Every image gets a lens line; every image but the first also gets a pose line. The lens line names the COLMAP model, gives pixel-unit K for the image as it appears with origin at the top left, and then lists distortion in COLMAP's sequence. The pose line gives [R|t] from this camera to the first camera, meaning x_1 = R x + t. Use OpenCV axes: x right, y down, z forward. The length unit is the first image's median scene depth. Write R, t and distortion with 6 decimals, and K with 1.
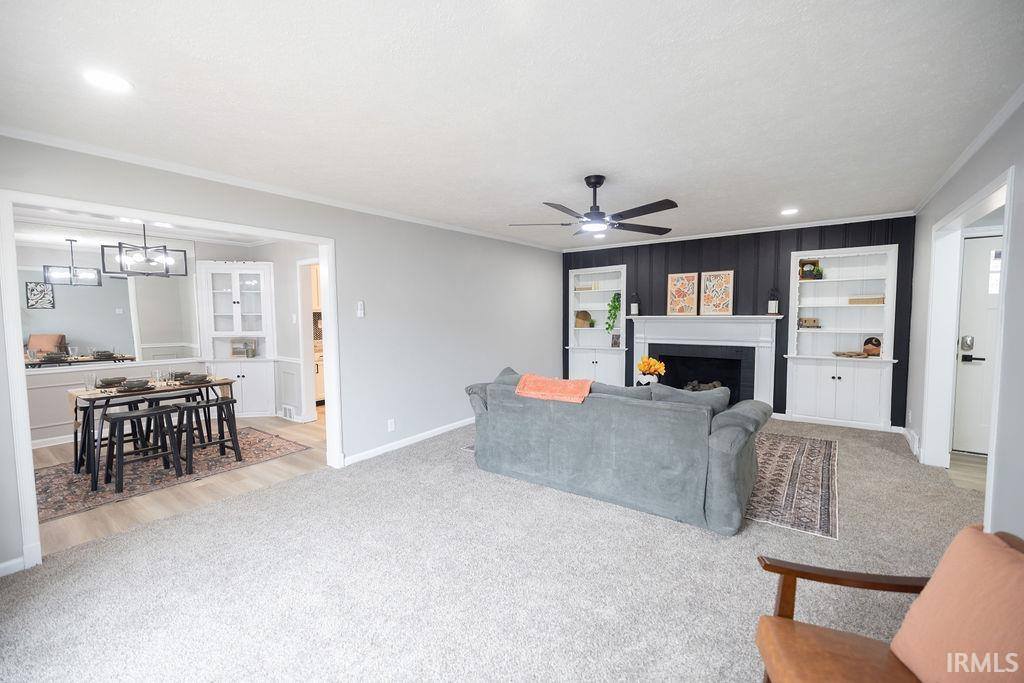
lens RADIAL K [[432.2, 0, 510.4], [0, 432.2, 338.8], [0, 0, 1]] dist [0.000481, -0.000188]
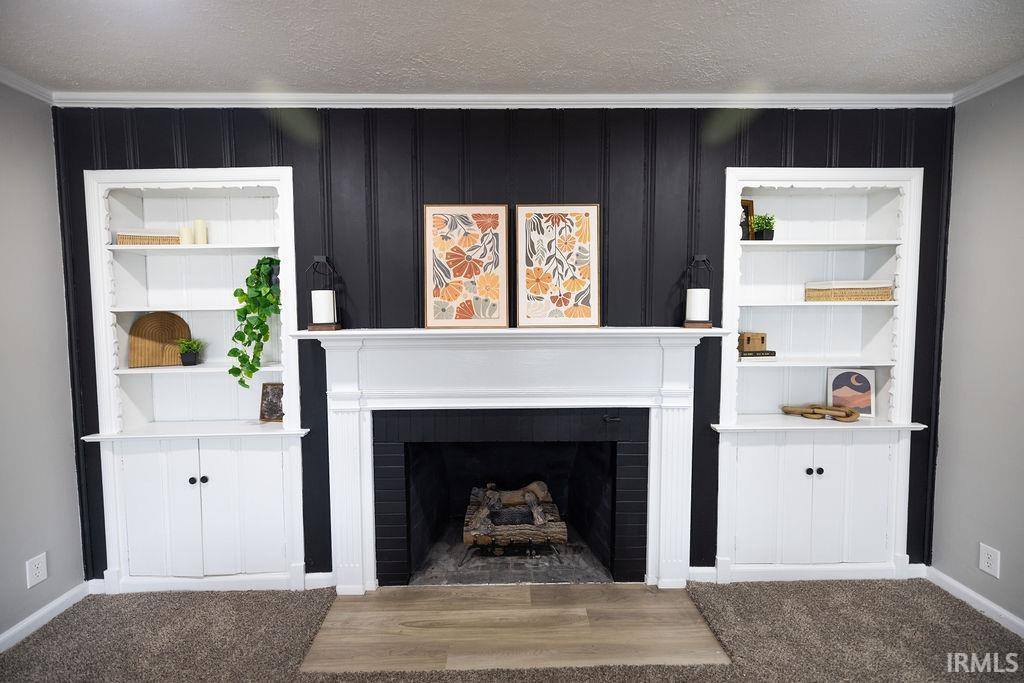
lens RADIAL K [[432.2, 0, 510.4], [0, 432.2, 338.8], [0, 0, 1]] dist [0.000481, -0.000188]
pose [[0.796907, -0.031796, 0.603265, 0.219397], [0.034620, 0.999376, 0.006941, -0.046995], [-0.603110, 0.015354, 0.797511, 0.716143]]
